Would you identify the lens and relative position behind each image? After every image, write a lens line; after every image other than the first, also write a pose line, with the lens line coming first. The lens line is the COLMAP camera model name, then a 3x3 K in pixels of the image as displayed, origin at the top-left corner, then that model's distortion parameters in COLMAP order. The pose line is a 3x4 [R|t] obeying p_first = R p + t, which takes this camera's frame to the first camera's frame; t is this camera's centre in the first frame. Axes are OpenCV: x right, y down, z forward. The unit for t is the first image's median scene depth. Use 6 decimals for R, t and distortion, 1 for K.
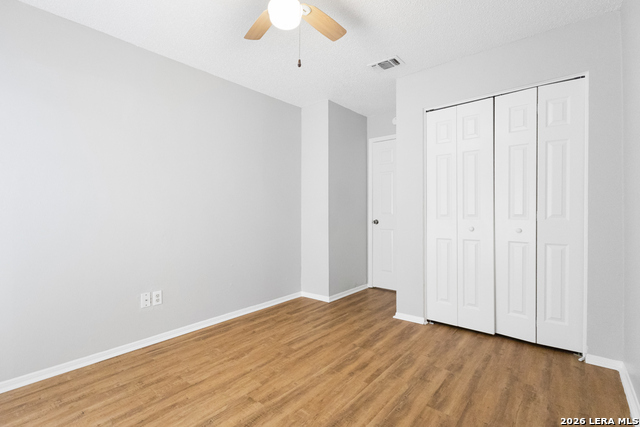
lens RADIAL K [[298.6, 0, 320.5], [0, 298.6, 214.6], [0, 0, 1]] dist [0.002532, -0.000837]
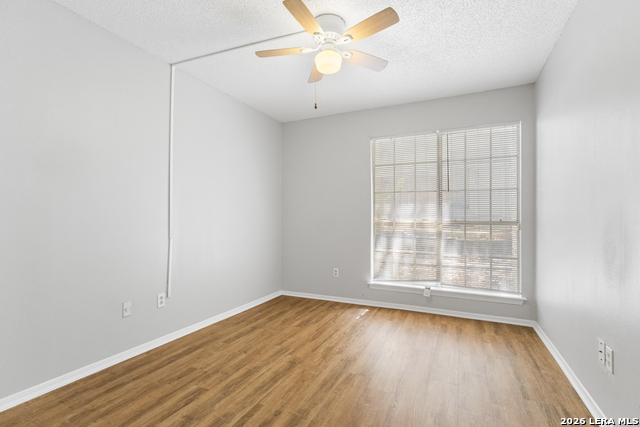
lens RADIAL K [[298.6, 0, 320.6], [0, 298.6, 215.6], [0, 0, 1]] dist [0.002532, -0.000837]
pose [[-0.966539, 0.000423, -0.256520, 0.226202], [0.003450, 0.999930, -0.011348, 0.005210], [0.256497, -0.011853, -0.966472, 2.078491]]
